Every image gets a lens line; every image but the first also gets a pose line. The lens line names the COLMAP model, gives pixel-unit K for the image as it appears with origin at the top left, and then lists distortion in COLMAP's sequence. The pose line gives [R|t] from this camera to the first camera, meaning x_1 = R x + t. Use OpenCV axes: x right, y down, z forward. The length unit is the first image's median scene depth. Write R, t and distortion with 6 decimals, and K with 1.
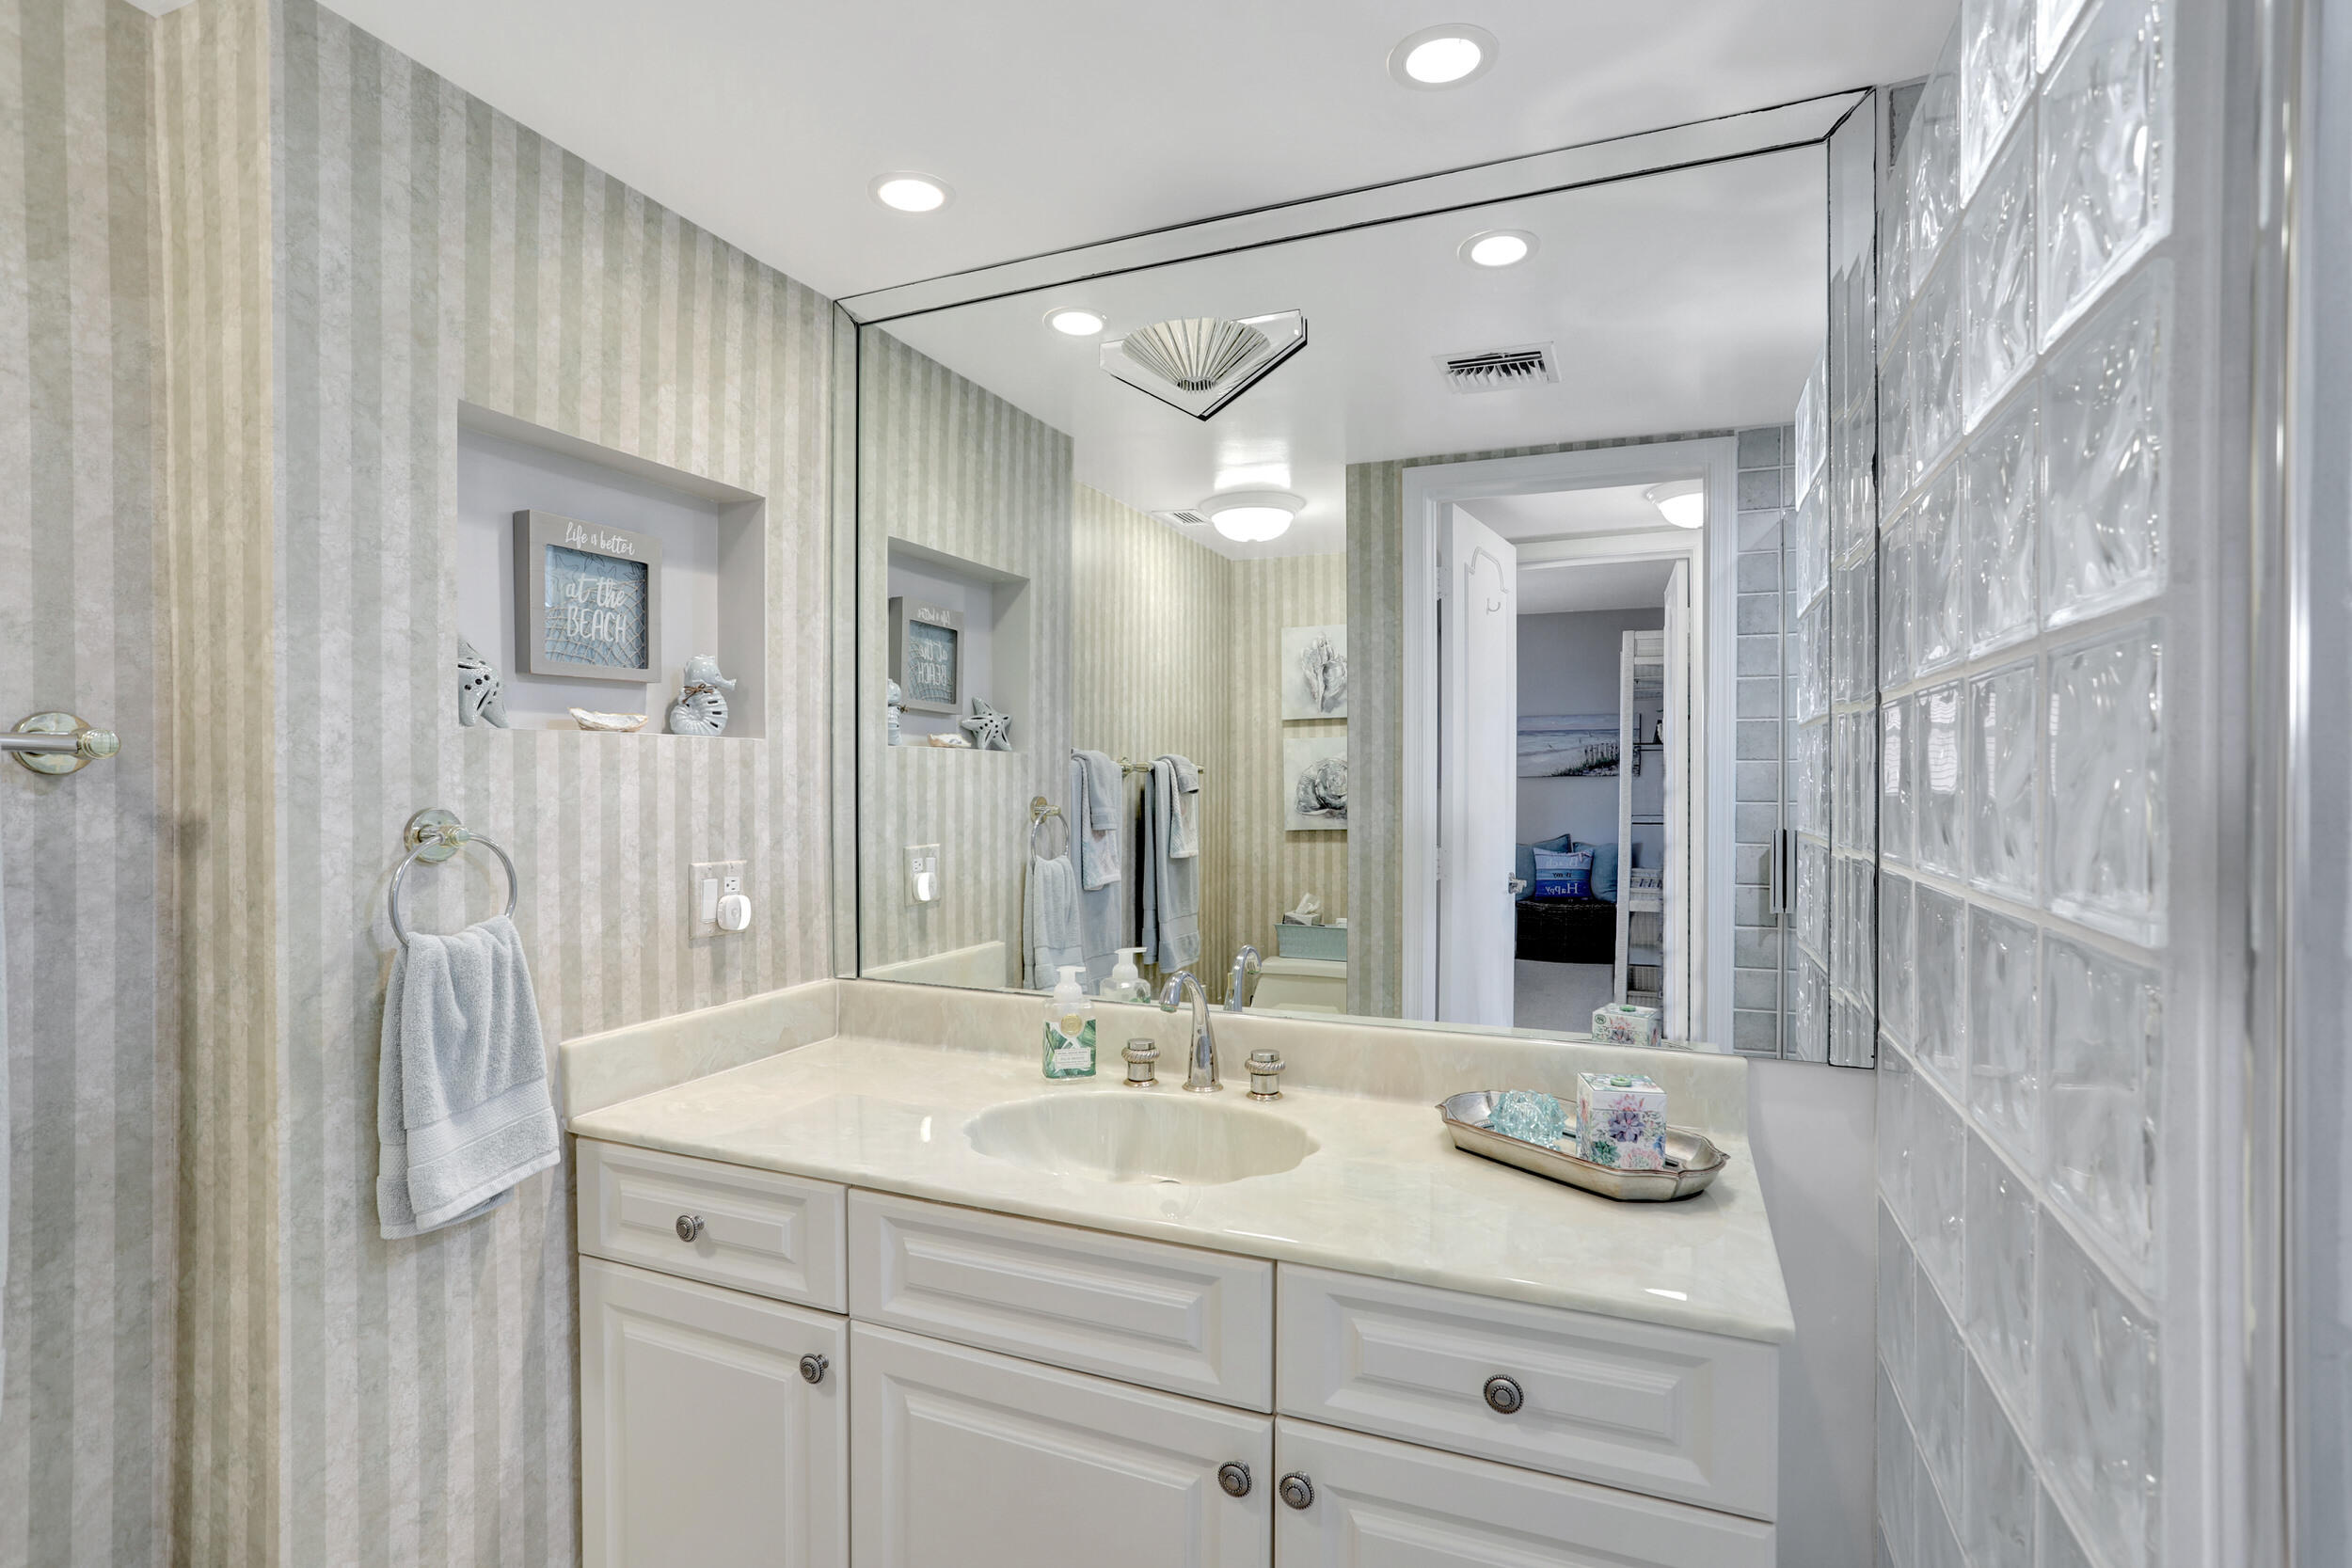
lens RADIAL K [[1149.7, 0, 1193.4], [0, 1149.7, 791.0], [0, 0, 1]] dist [-0.068999, 0.026242]
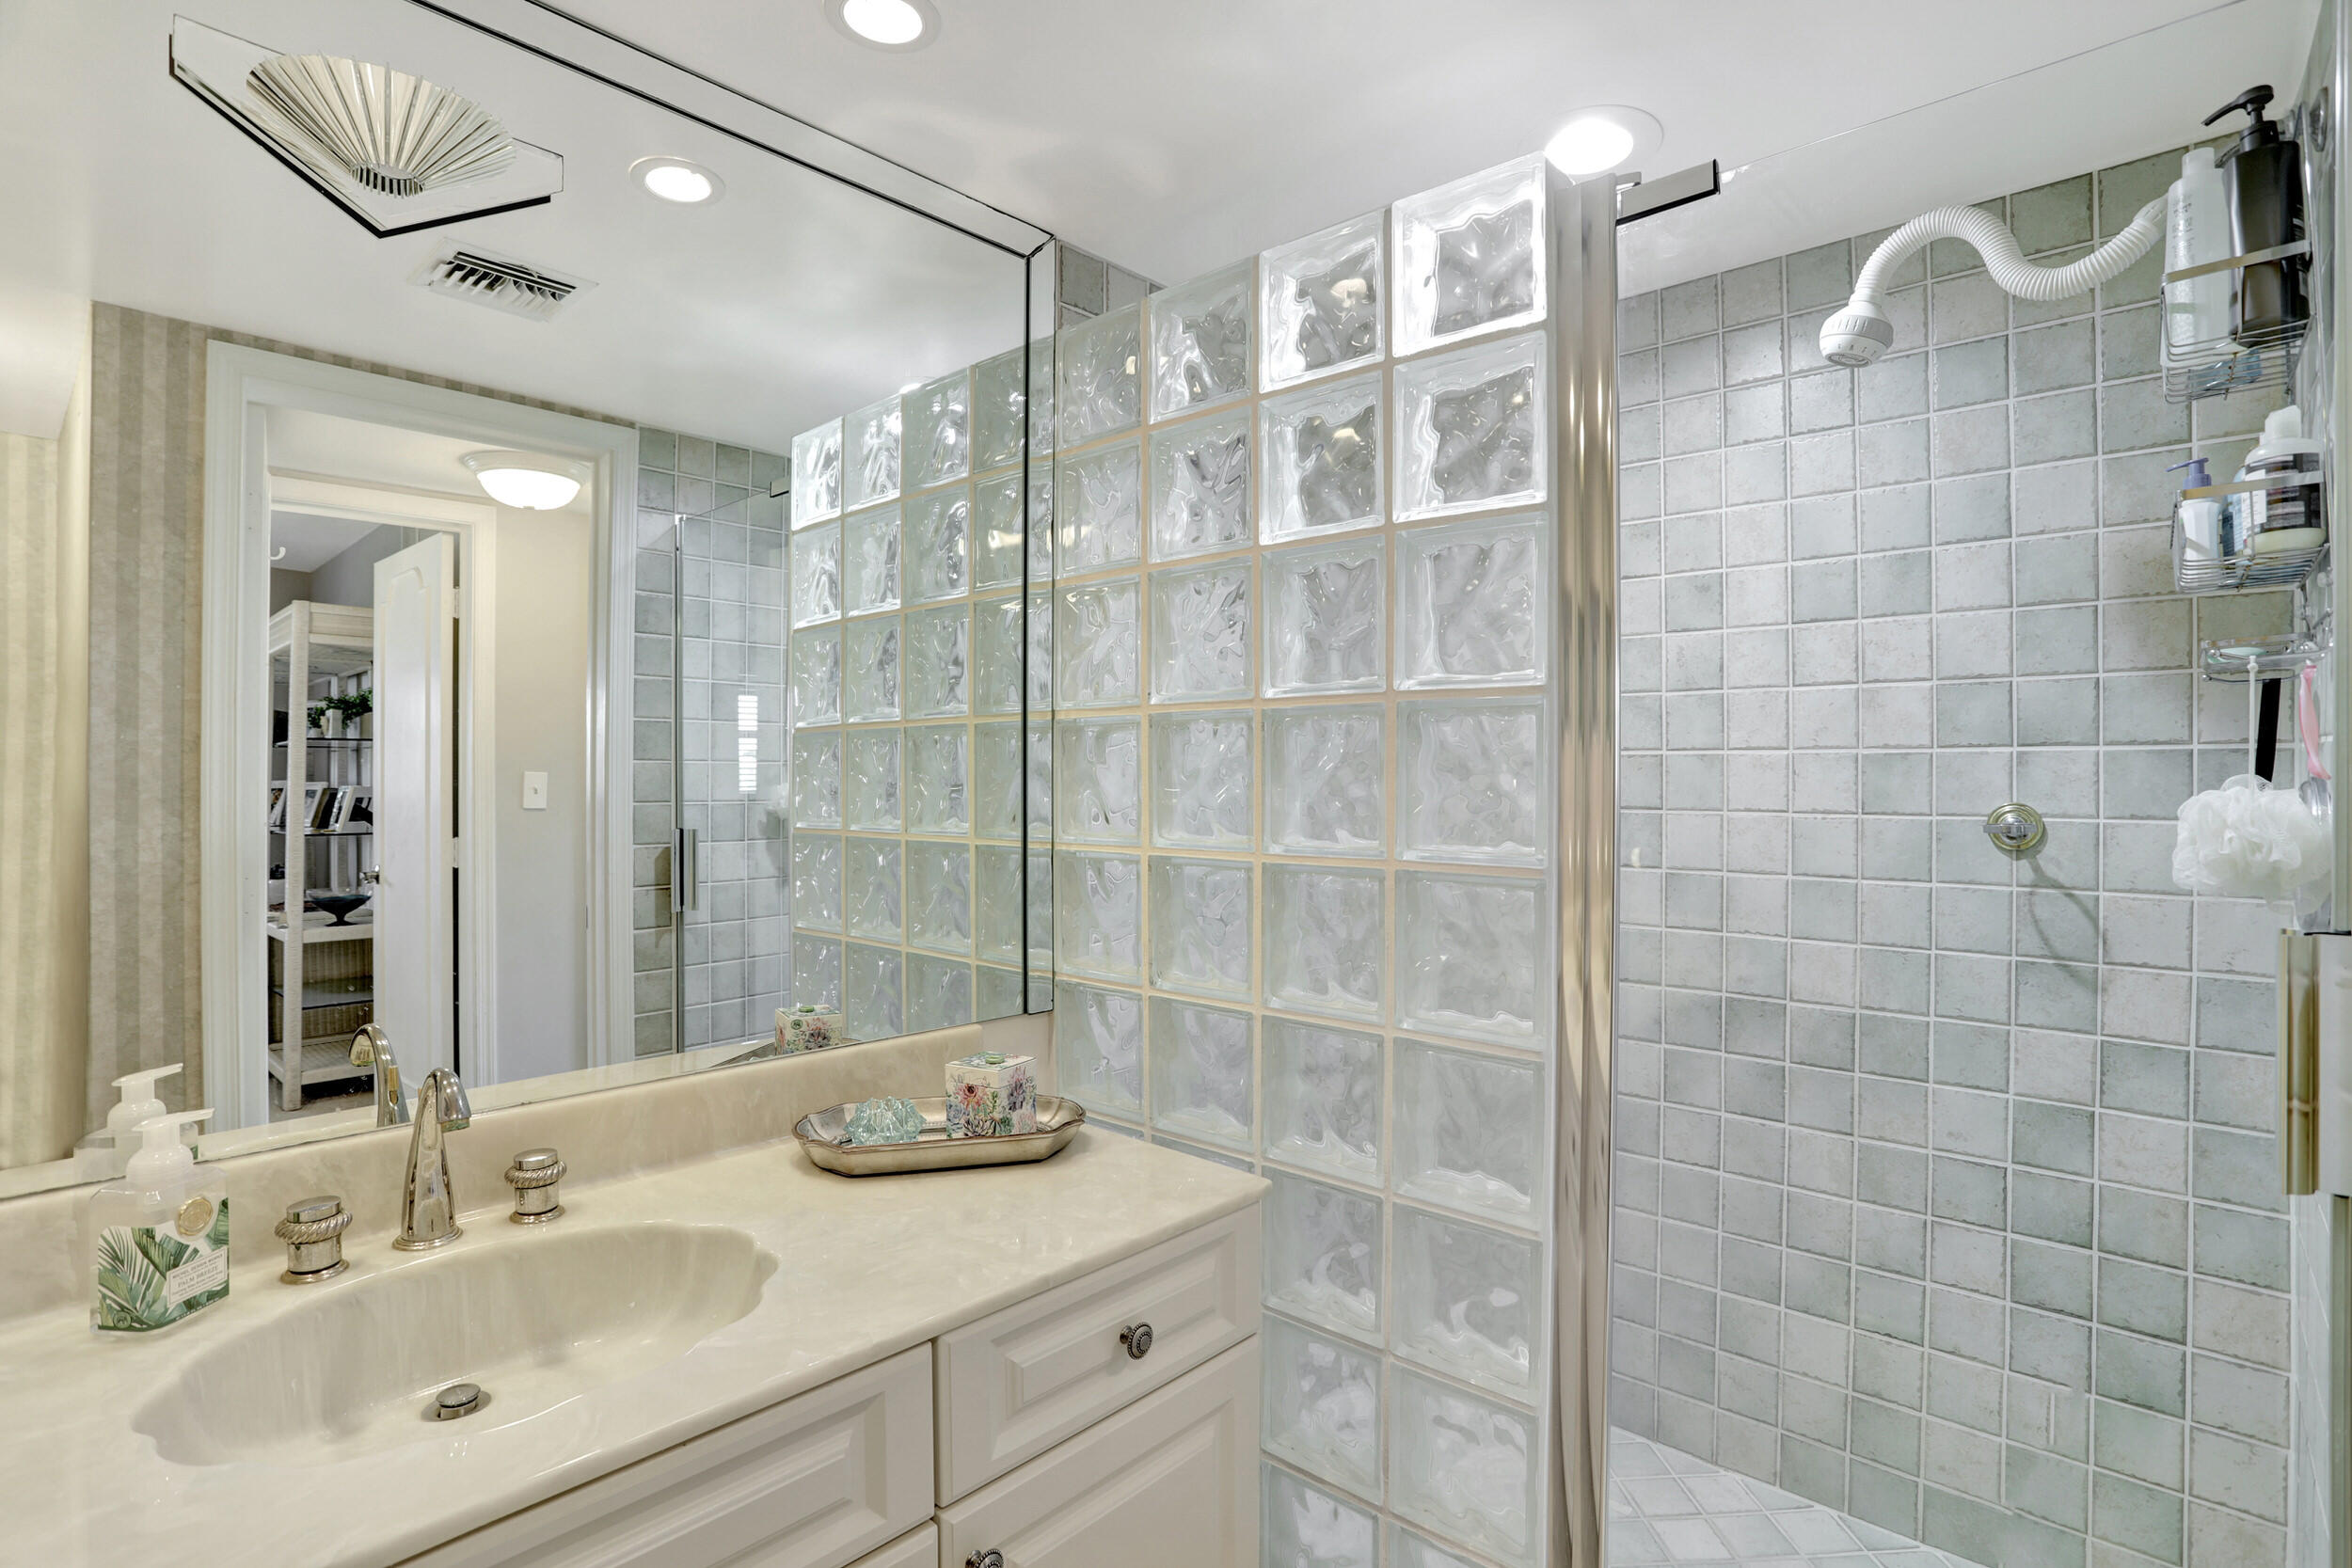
lens RADIAL K [[1149.7, 0, 1183.4], [0, 1149.7, 781.0], [0, 0, 1]] dist [-0.068999, 0.026242]
pose [[0.321447, -0.000282, 0.946927, -0.458460], [0.008967, 0.999956, -0.002746, -0.003909], [-0.946885, 0.009374, 0.321436, 0.363633]]
